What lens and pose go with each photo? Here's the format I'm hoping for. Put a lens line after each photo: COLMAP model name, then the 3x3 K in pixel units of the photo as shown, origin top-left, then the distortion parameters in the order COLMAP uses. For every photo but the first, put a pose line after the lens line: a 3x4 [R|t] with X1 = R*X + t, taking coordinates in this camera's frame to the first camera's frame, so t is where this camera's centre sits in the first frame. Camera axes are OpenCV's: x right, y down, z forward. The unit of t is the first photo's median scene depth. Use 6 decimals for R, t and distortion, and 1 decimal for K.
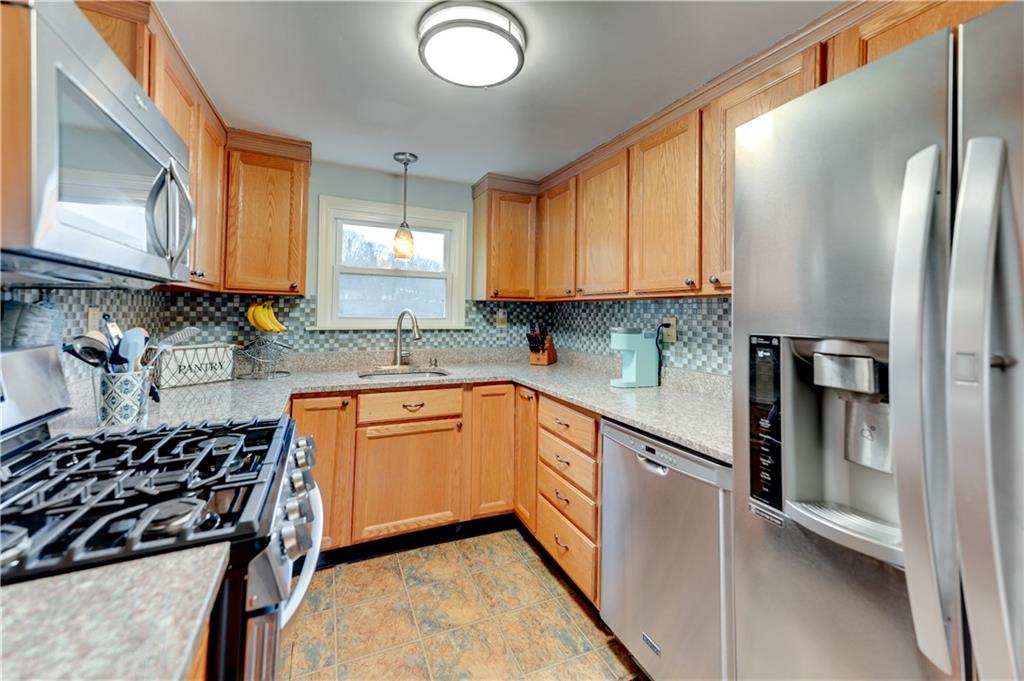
lens RADIAL K [[403.6, 0, 511.5], [0, 403.6, 292.6], [0, 0, 1]] dist [0.043032, -0.000075]
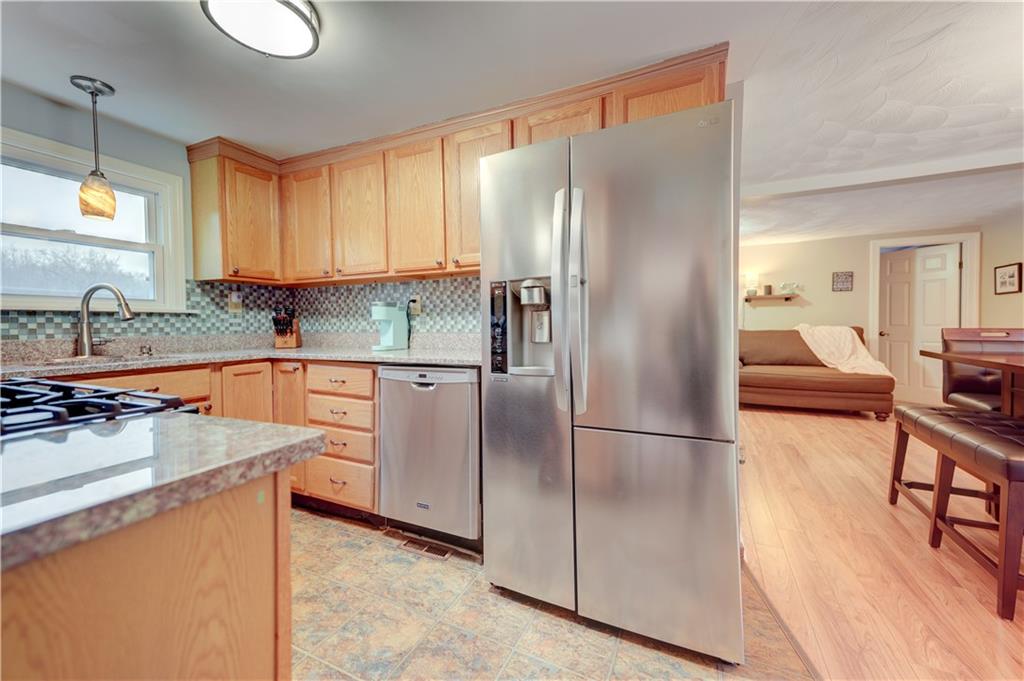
lens RADIAL K [[403.0, 0, 517.9], [0, 403.0, 326.6], [0, 0, 1]] dist [0.023155, -0.000150]
pose [[0.739914, -0.033038, 0.671890, -0.206955], [0.001282, 0.998861, 0.047703, 0.090024], [-0.672701, -0.034434, 0.739113, -0.145601]]
